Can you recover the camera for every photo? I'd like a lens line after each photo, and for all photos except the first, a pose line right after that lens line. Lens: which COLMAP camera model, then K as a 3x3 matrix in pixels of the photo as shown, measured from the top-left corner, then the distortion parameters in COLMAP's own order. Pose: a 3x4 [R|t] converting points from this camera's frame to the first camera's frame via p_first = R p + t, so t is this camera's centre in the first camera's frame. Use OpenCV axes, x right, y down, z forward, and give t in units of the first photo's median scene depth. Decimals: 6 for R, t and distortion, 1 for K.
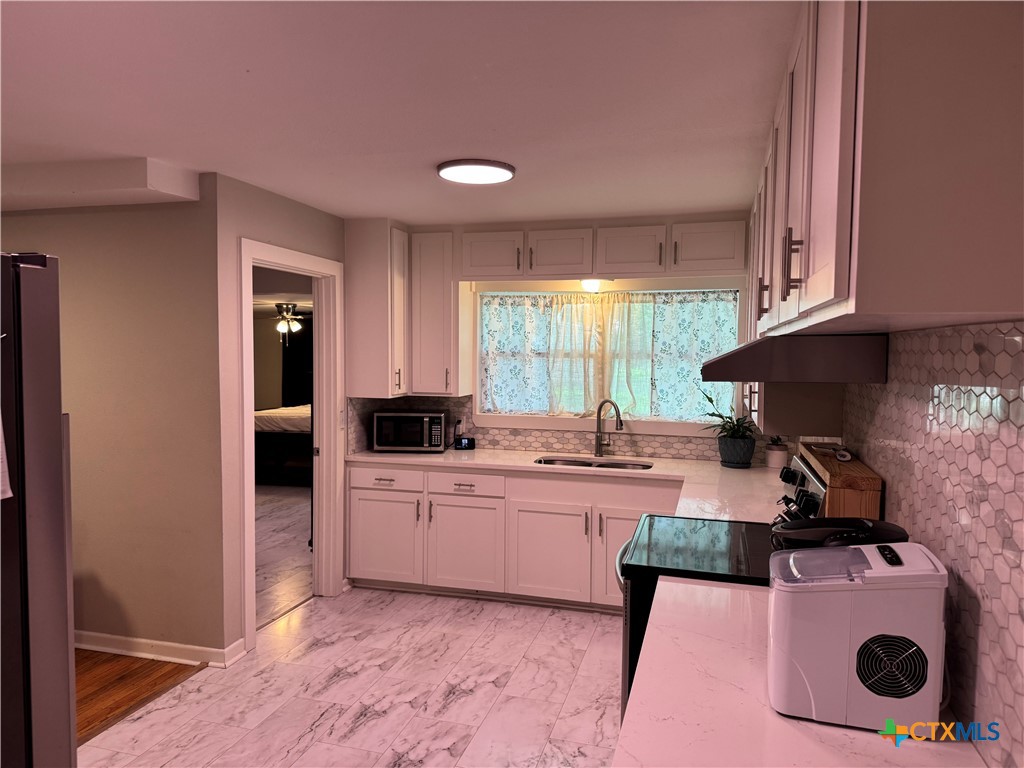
lens RADIAL K [[721.0, 0, 499.0], [0, 721.0, 376.6], [0, 0, 1]] dist [0.073265, -0.095378]
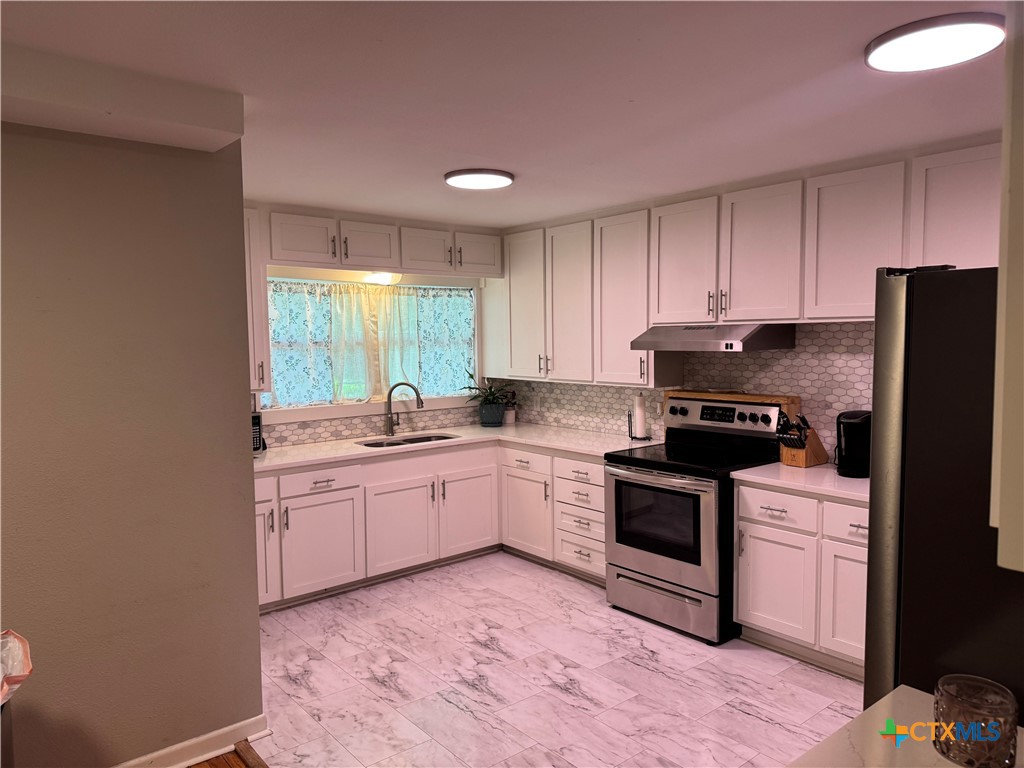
lens RADIAL K [[721.0, 0, 506.2], [0, 721.0, 385.0], [0, 0, 1]] dist [0.073265, -0.095378]
pose [[0.557621, -0.069983, 0.827140, -0.675201], [0.054422, 0.997378, 0.047697, -0.008459], [-0.828310, 0.018418, 0.559968, 0.251685]]
